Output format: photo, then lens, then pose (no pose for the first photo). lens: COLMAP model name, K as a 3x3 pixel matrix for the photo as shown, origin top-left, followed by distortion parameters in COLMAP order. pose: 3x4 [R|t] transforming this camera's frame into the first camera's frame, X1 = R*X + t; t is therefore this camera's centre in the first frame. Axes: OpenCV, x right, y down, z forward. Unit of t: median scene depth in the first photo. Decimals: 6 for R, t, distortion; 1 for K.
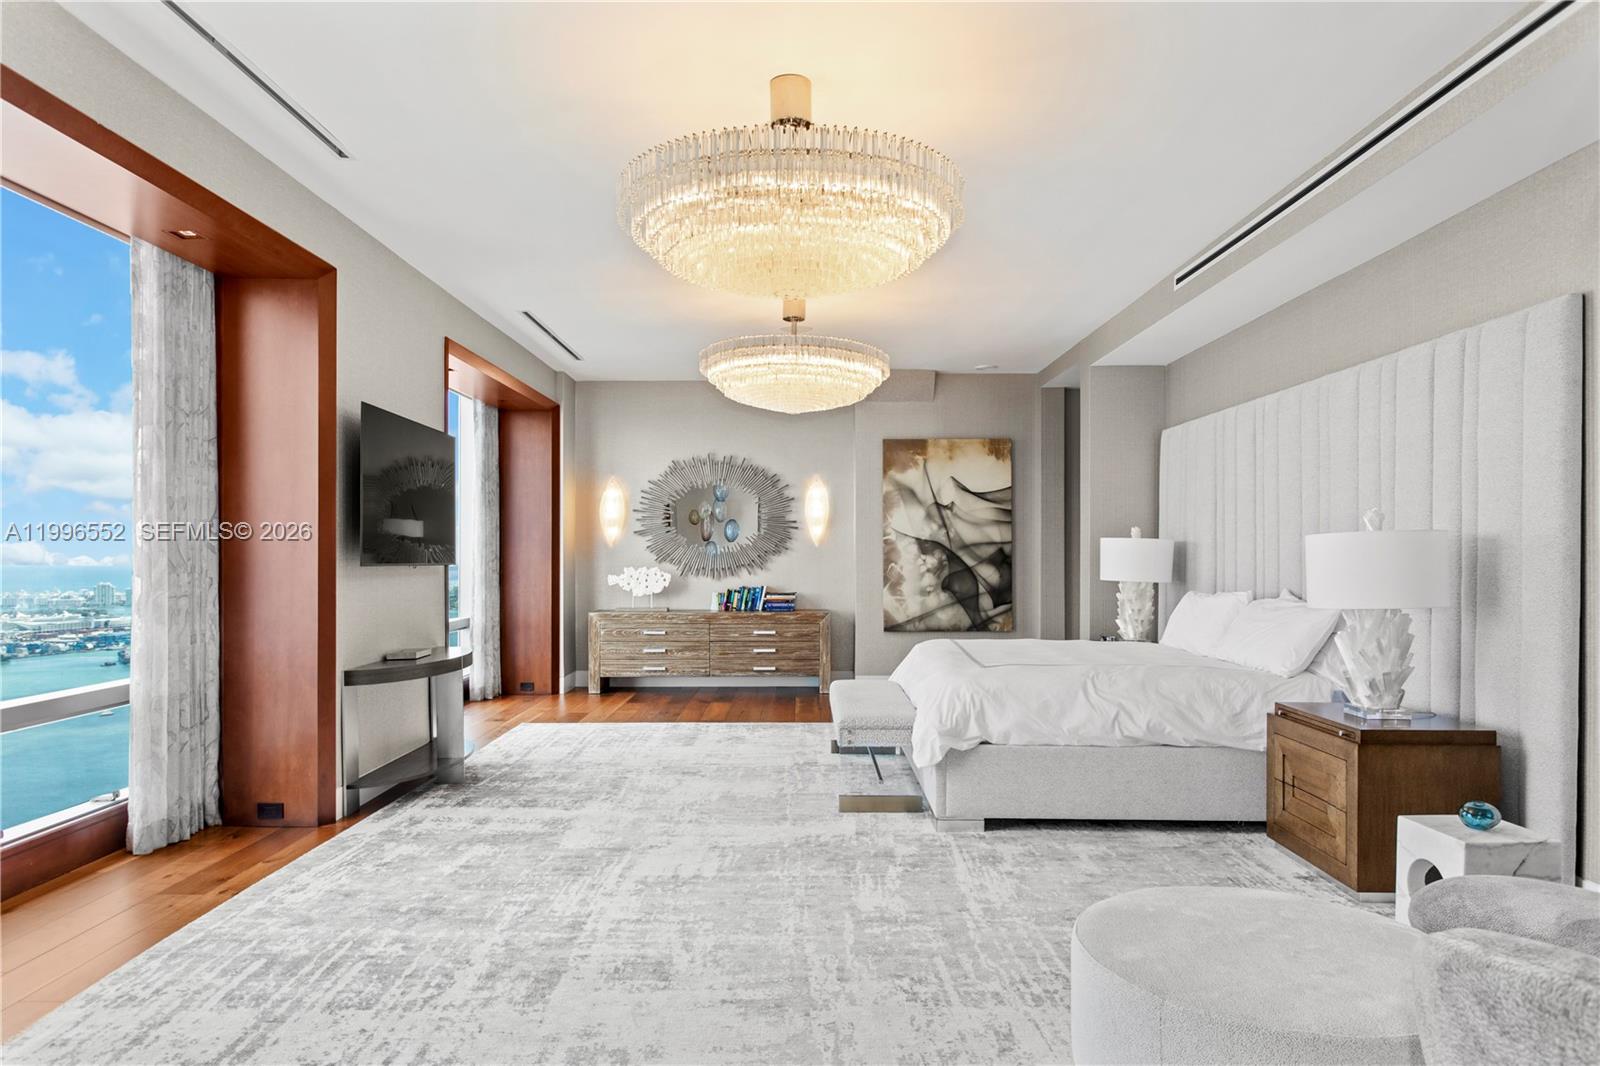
lens RADIAL K [[1009.4, 0, 802.2], [0, 1009.4, 552.8], [0, 0, 1]] dist [0.002463, 0.000057]
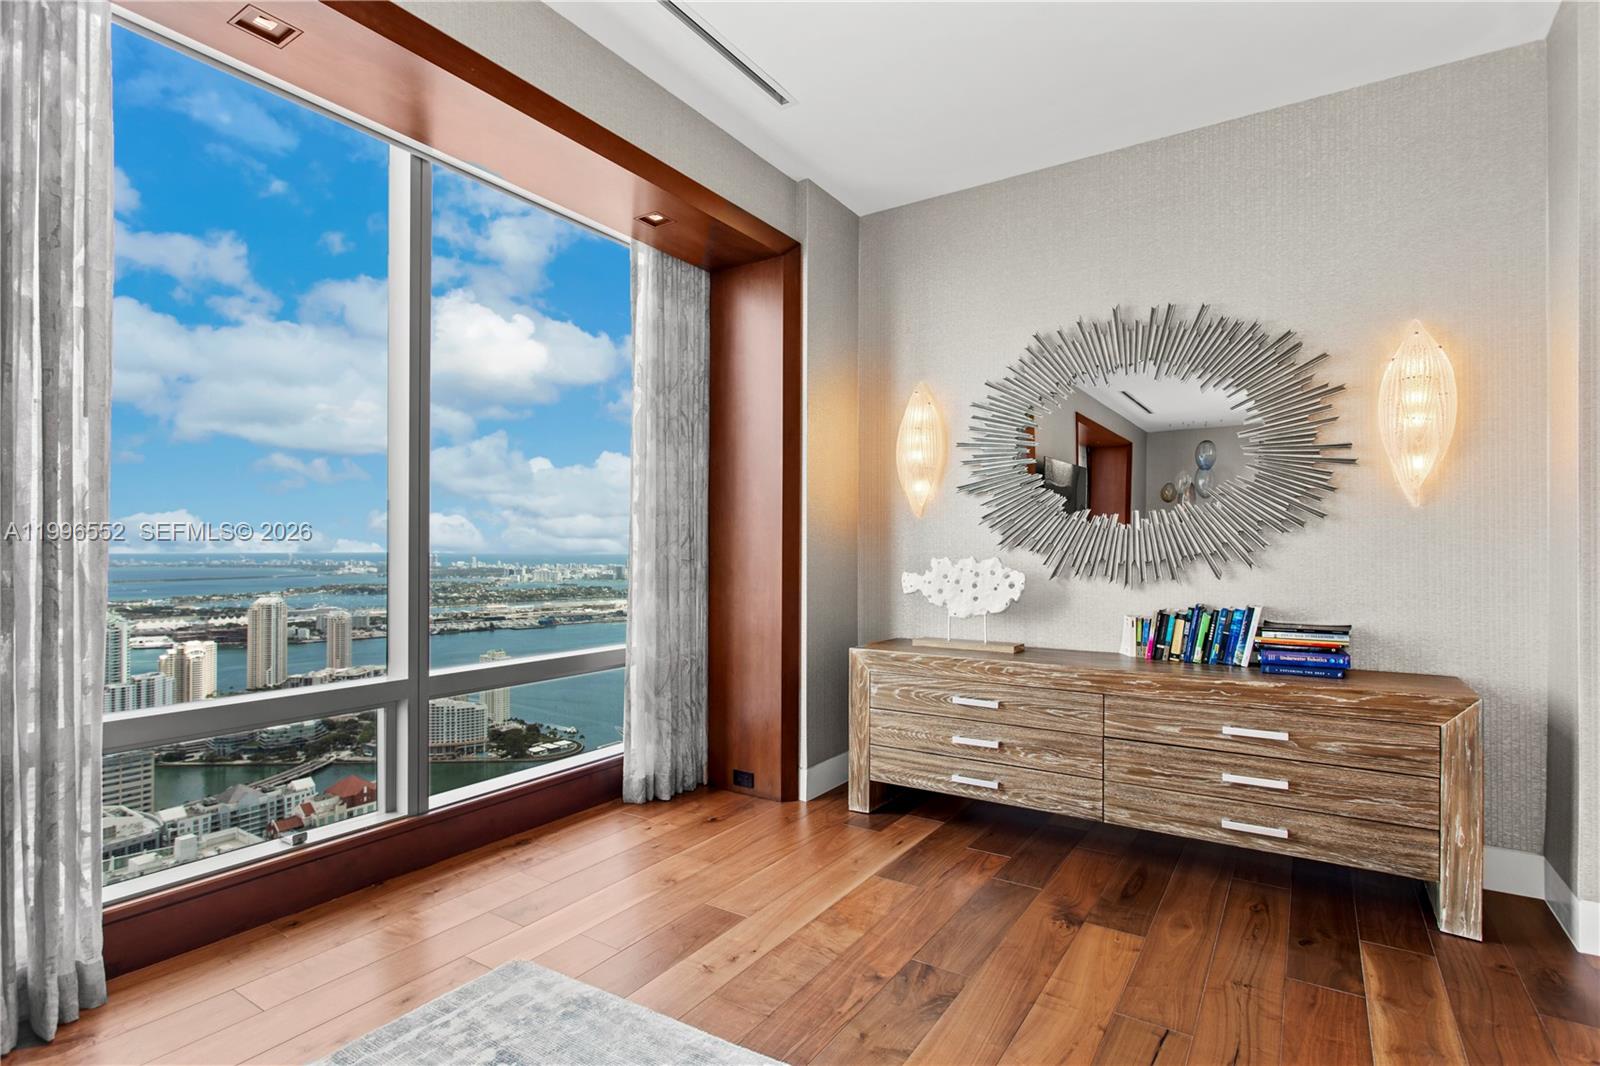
lens RADIAL K [[789.9, 0, 799.4], [0, 789.9, 547.7], [0, 0, 1]] dist [-0.001055, 0.000470]
pose [[0.839265, 0.001588, -0.543720, -0.019785], [-0.002050, 0.999998, -0.000244, 0.009862], [0.543719, 0.001319, 0.839267, 0.656538]]
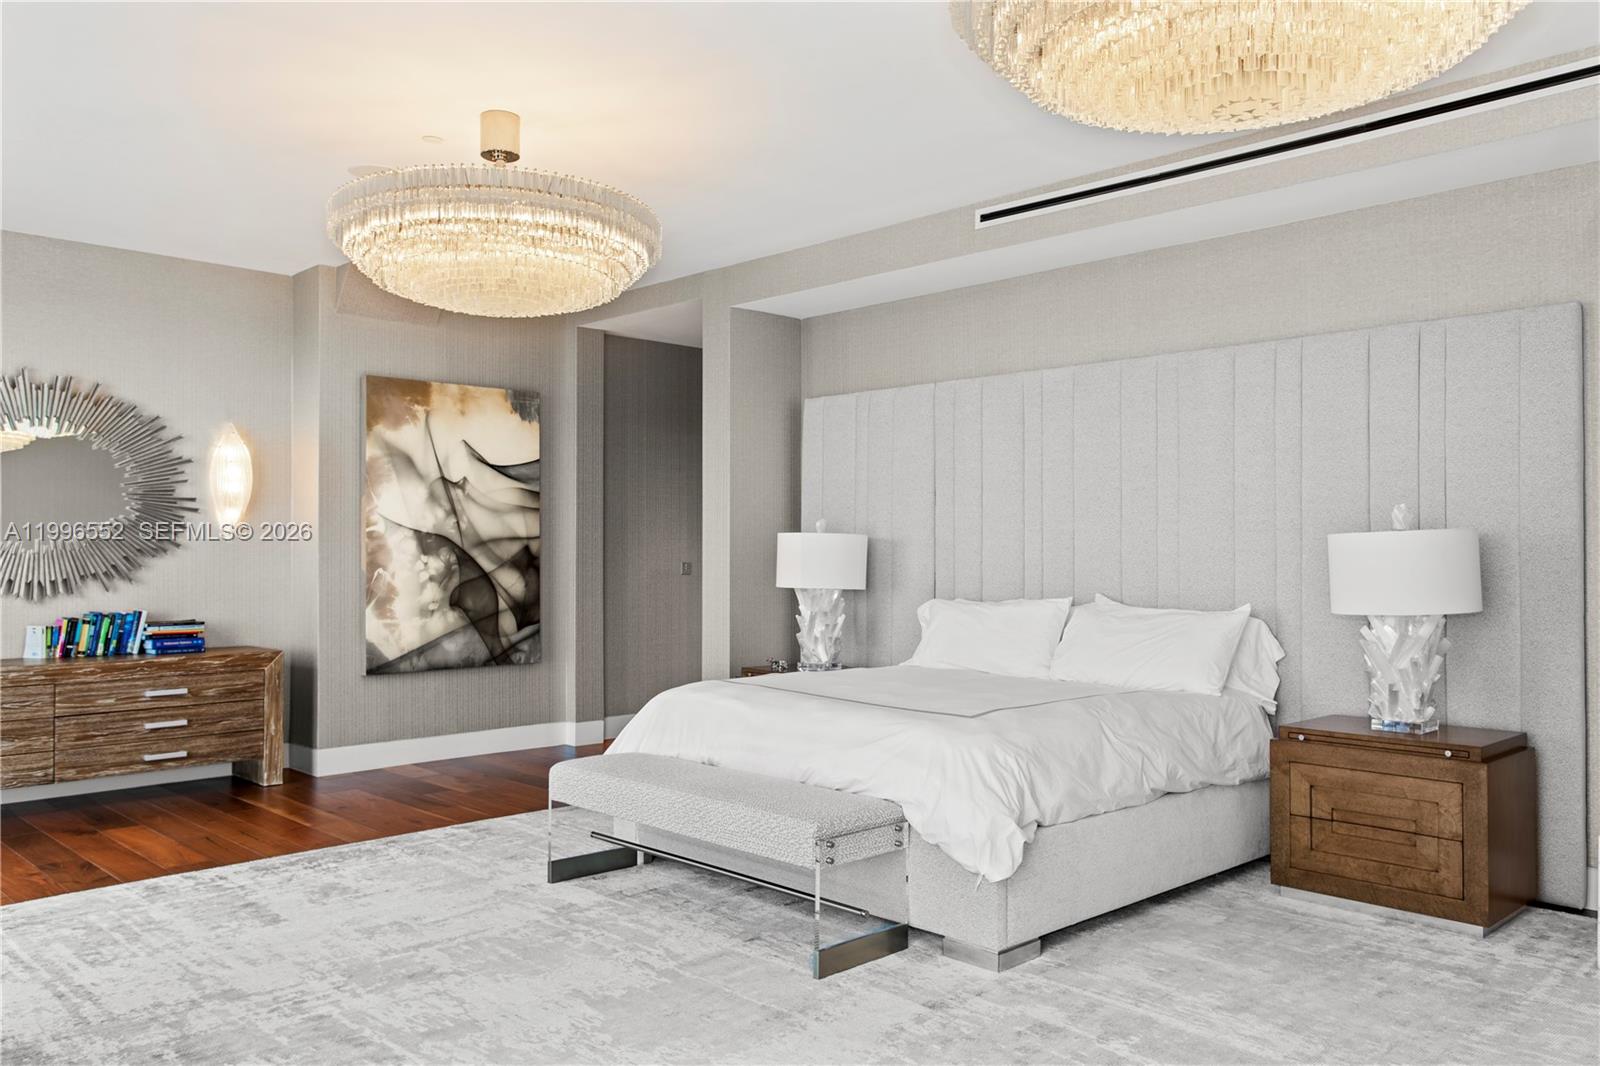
lens RADIAL K [[1211.5, 0, 800.0], [0, 1211.5, 533.0], [0, 0, 1]] dist [0.001652, 0.000170]
pose [[0.714006, 0.010353, 0.700063, -0.260674], [0.000393, 0.999885, -0.015187, -0.000440], [-0.700139, 0.011119, 0.713920, 0.259816]]
